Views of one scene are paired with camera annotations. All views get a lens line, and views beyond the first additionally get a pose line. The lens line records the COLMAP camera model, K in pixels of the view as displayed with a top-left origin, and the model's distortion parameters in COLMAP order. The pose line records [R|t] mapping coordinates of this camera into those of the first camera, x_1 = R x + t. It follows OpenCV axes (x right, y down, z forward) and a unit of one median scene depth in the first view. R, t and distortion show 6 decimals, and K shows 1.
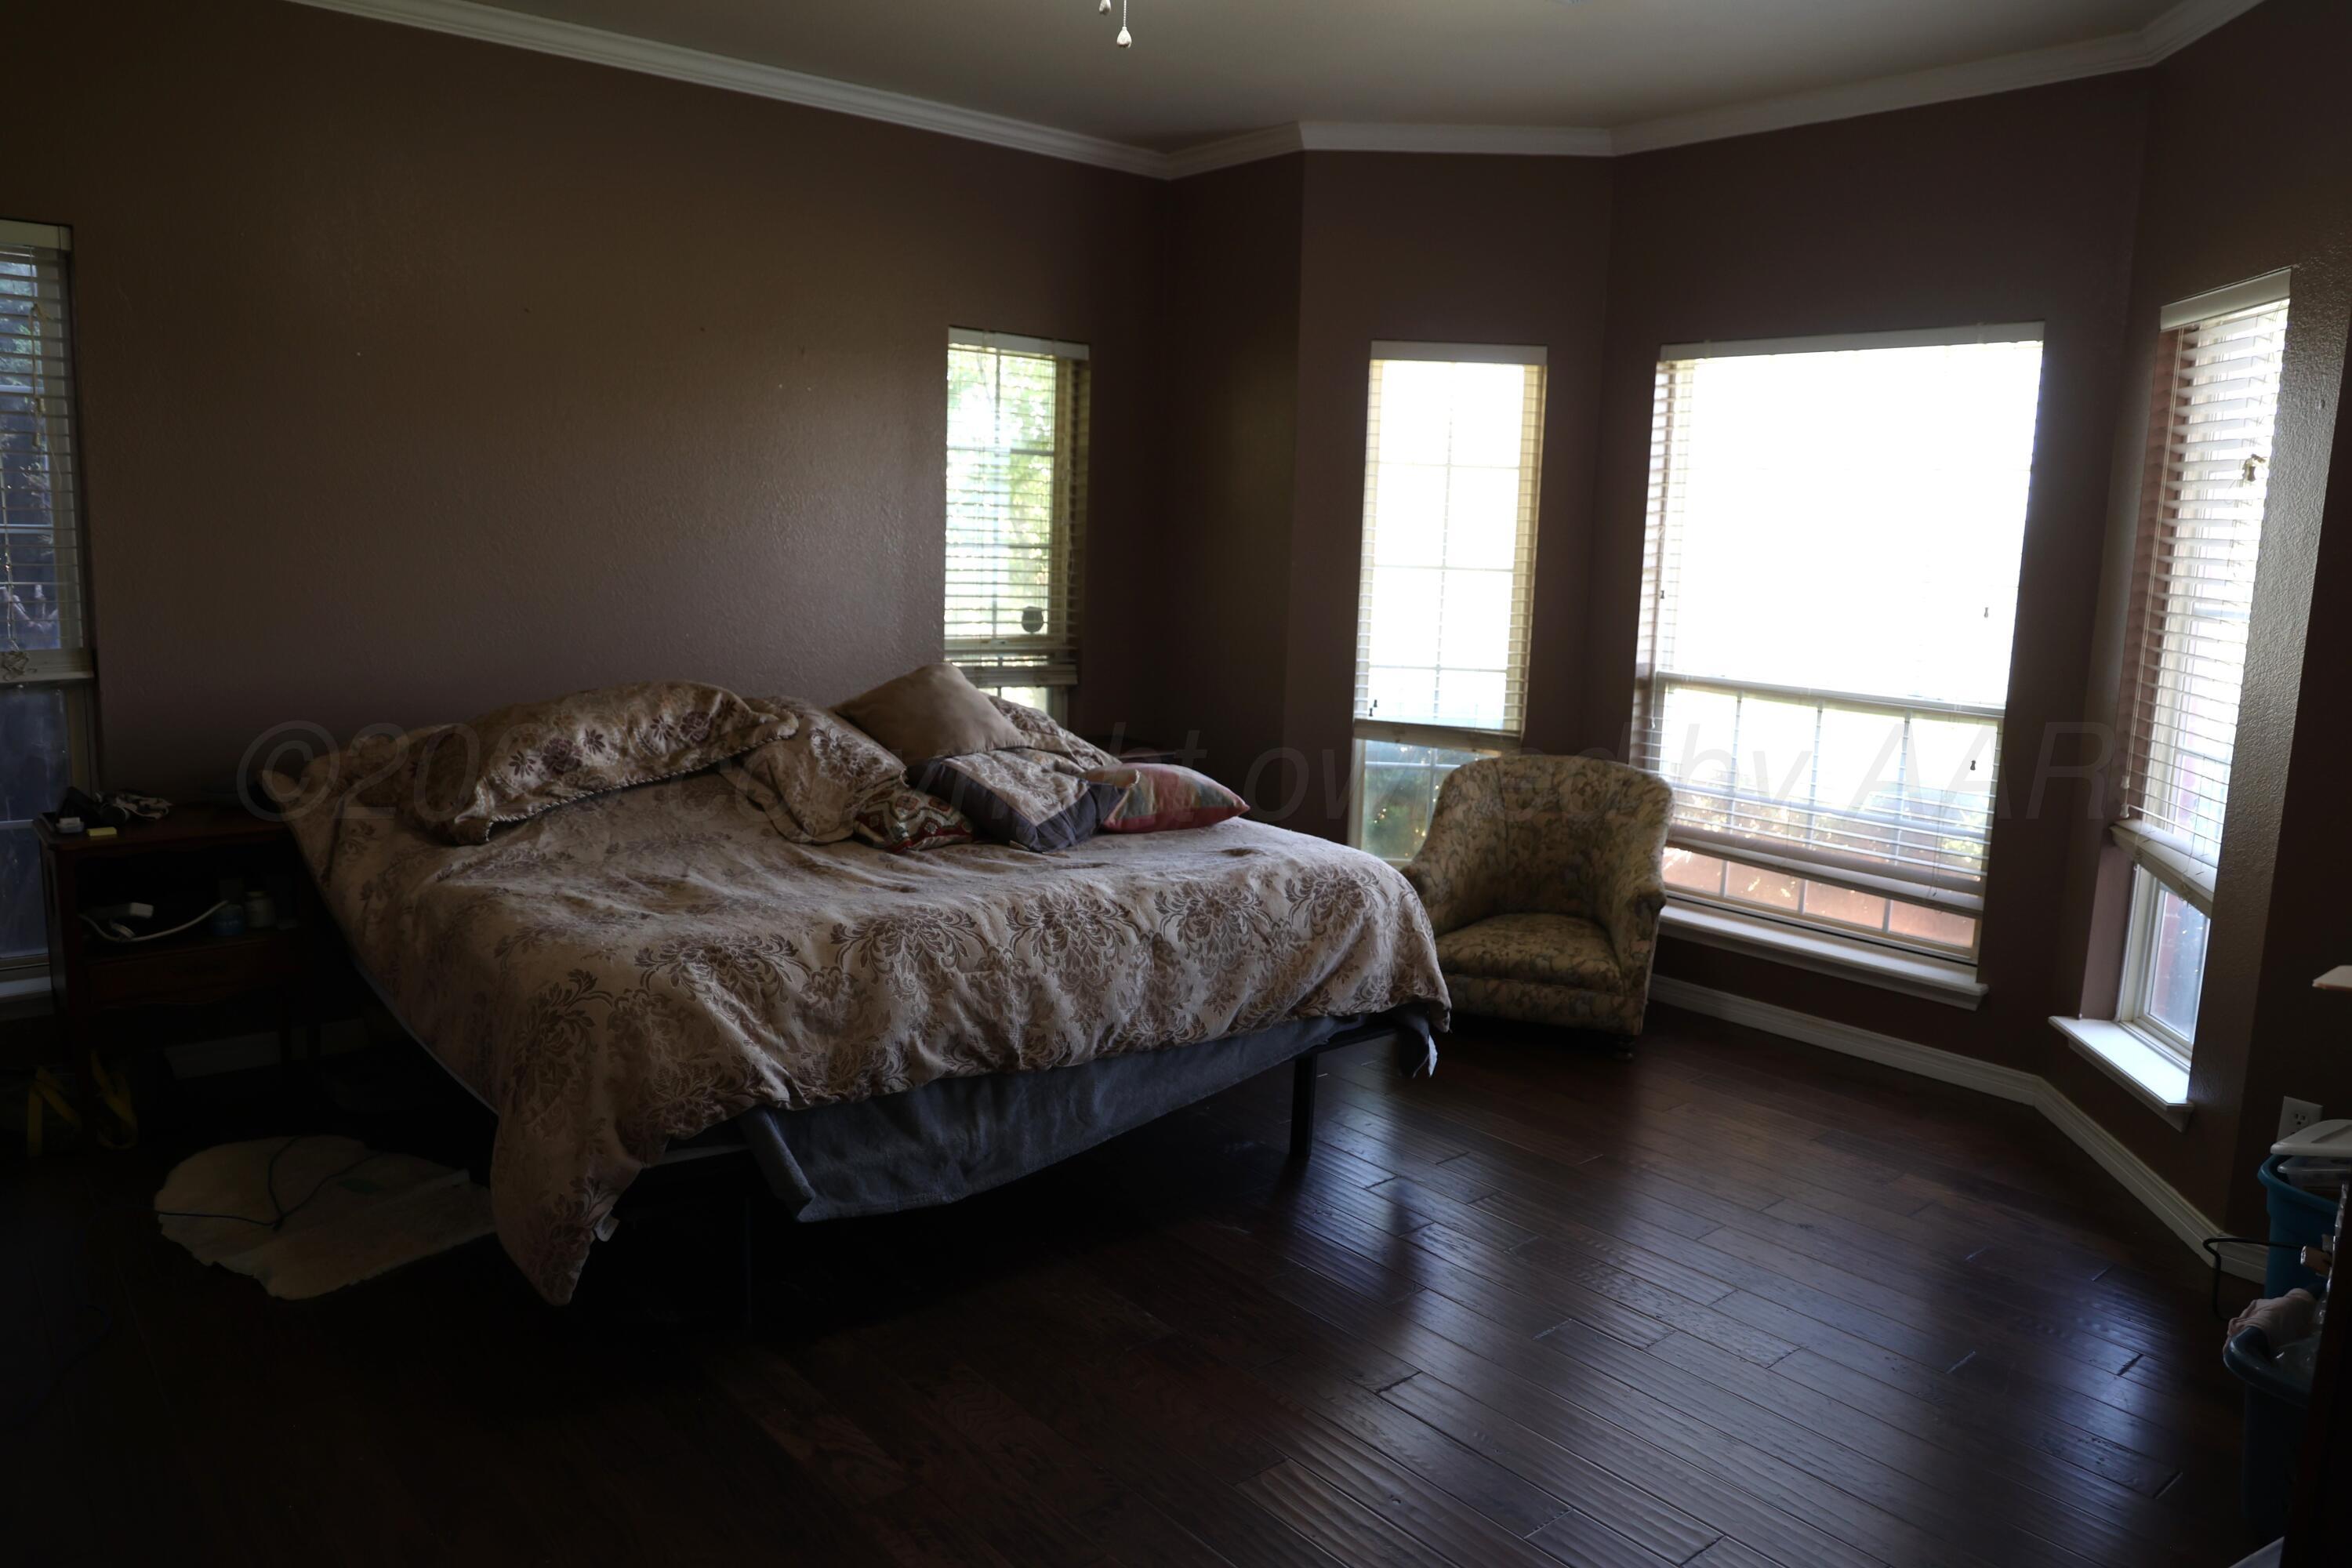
lens RADIAL K [[1621.7, 0, 1173.1], [0, 1621.7, 779.2], [0, 0, 1]] dist [-0.046856, 0.017792]
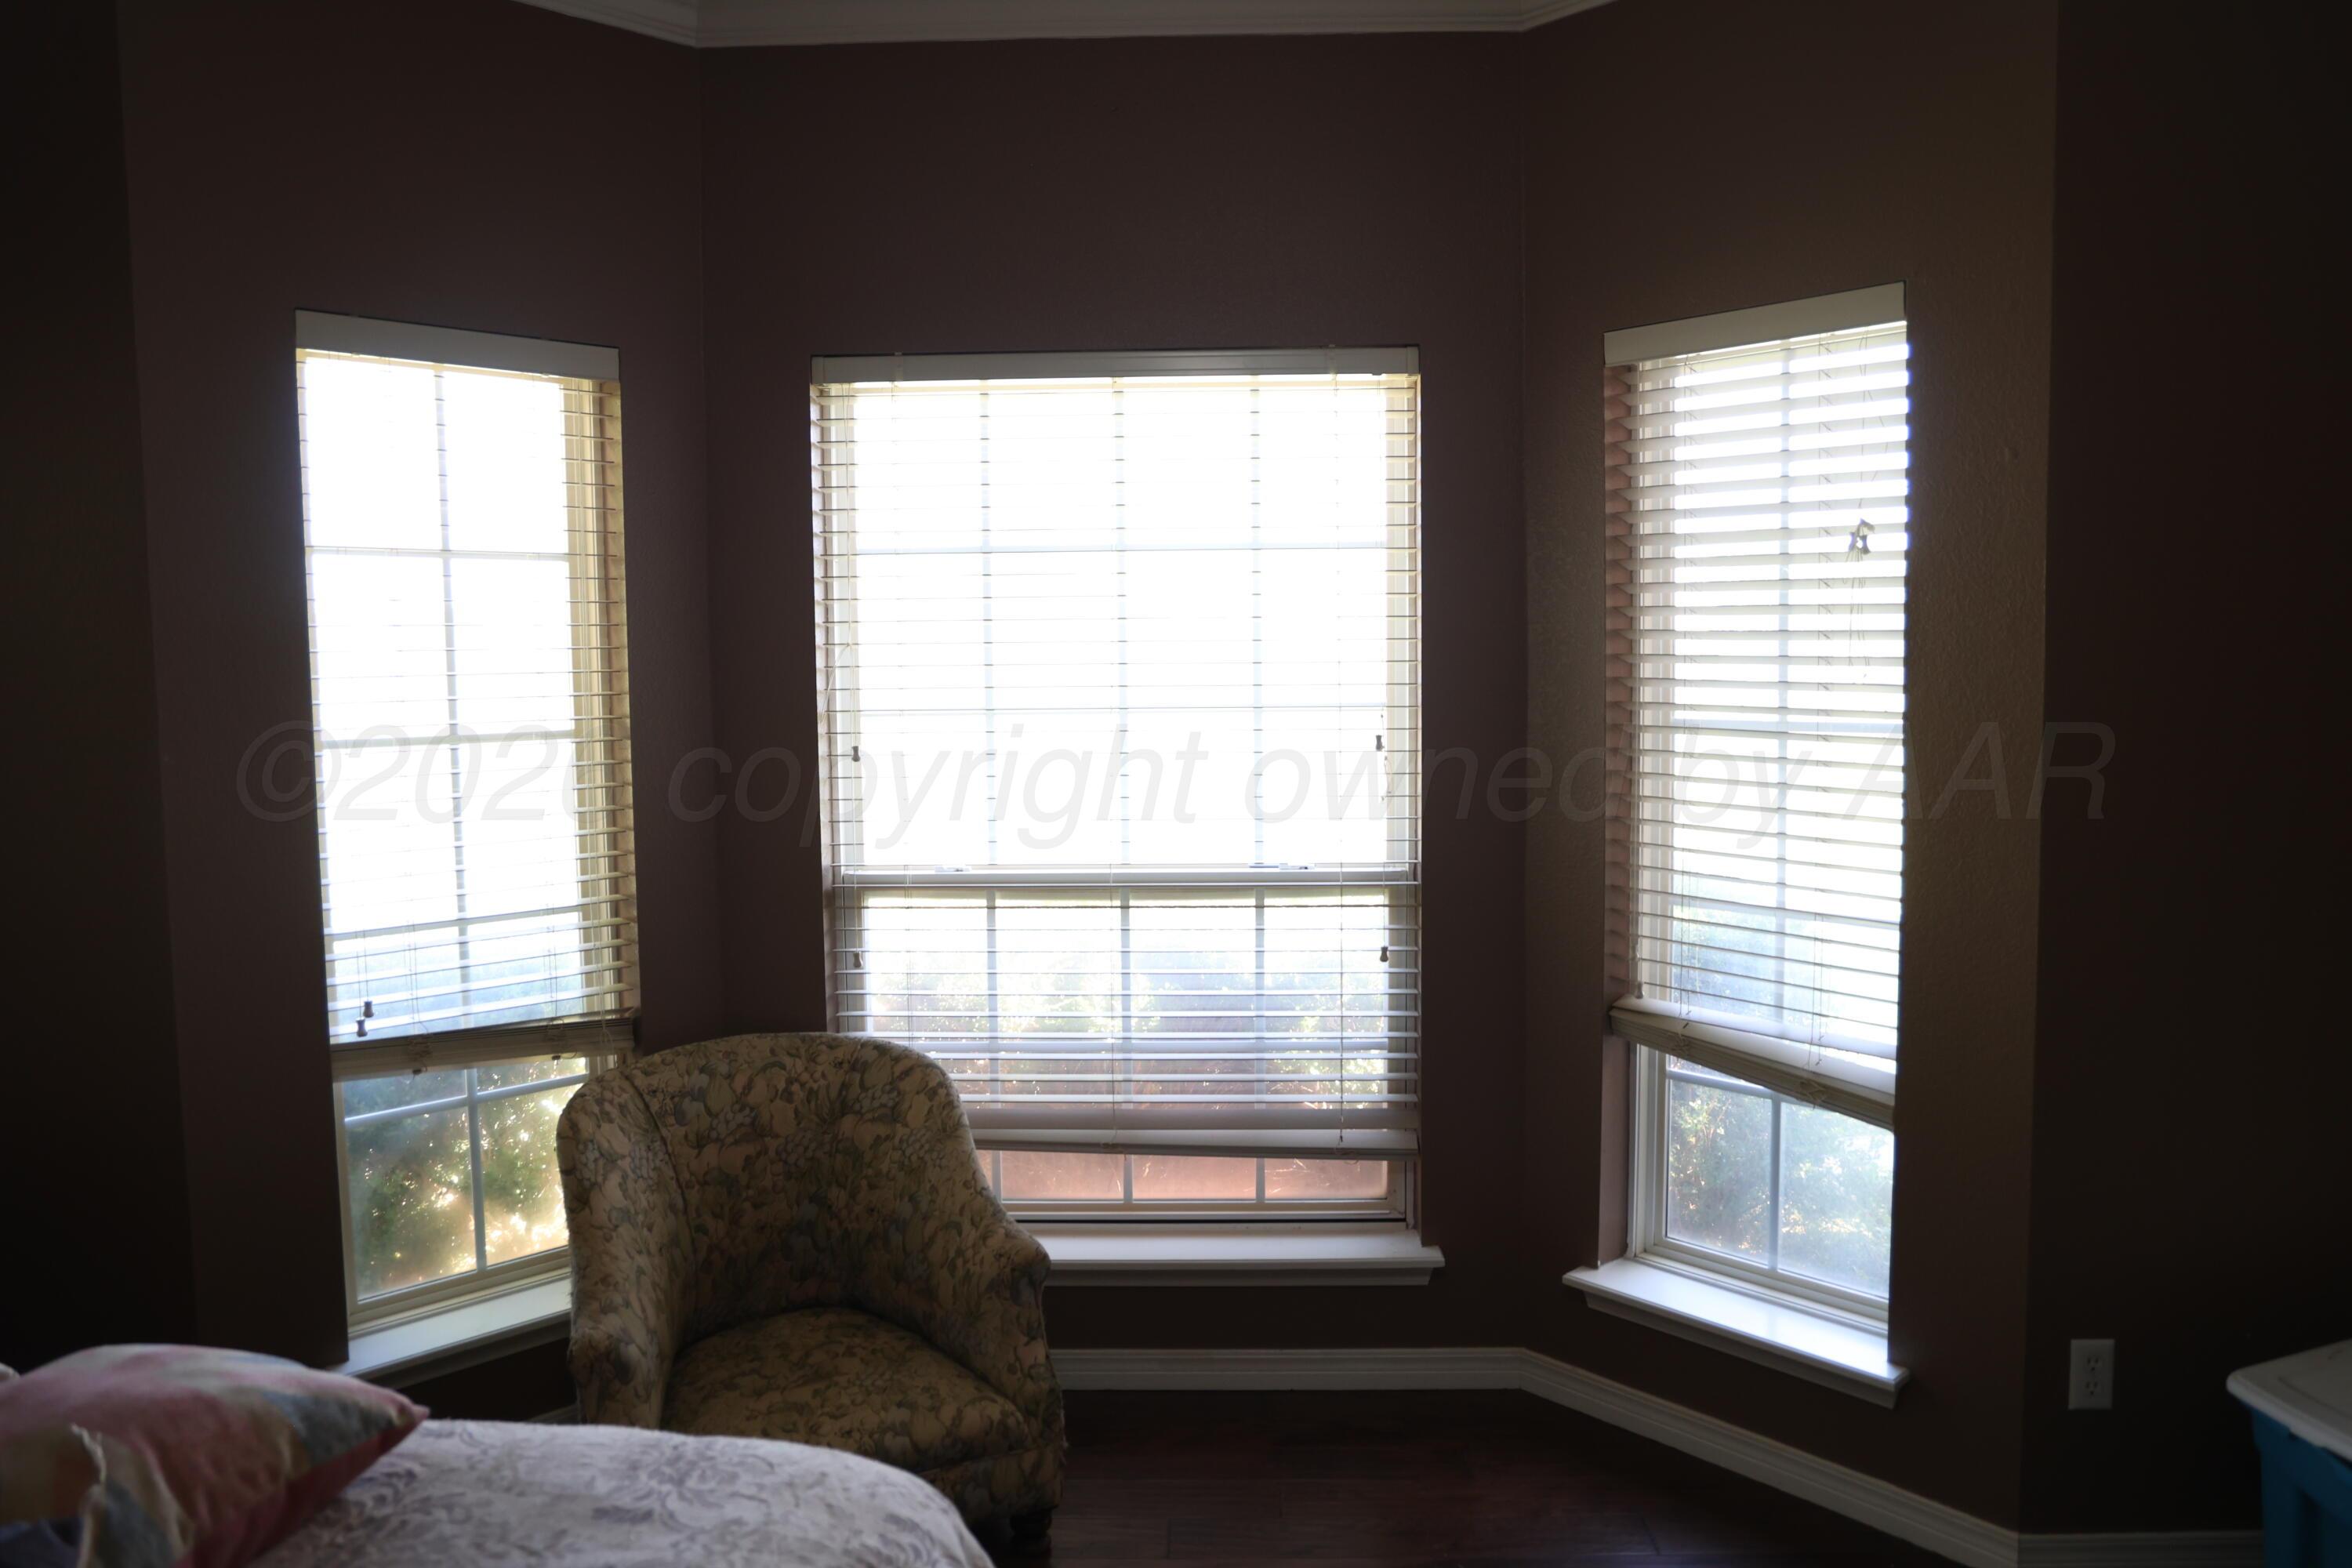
lens RADIAL K [[1621.7, 0, 1174.9], [0, 1621.7, 800.4], [0, 0, 1]] dist [-0.046856, 0.017792]
pose [[0.661683, -0.101611, 0.742867, -0.083101], [0.146116, 0.989254, 0.005164, -0.082764], [-0.735408, 0.105128, 0.669420, 0.496028]]
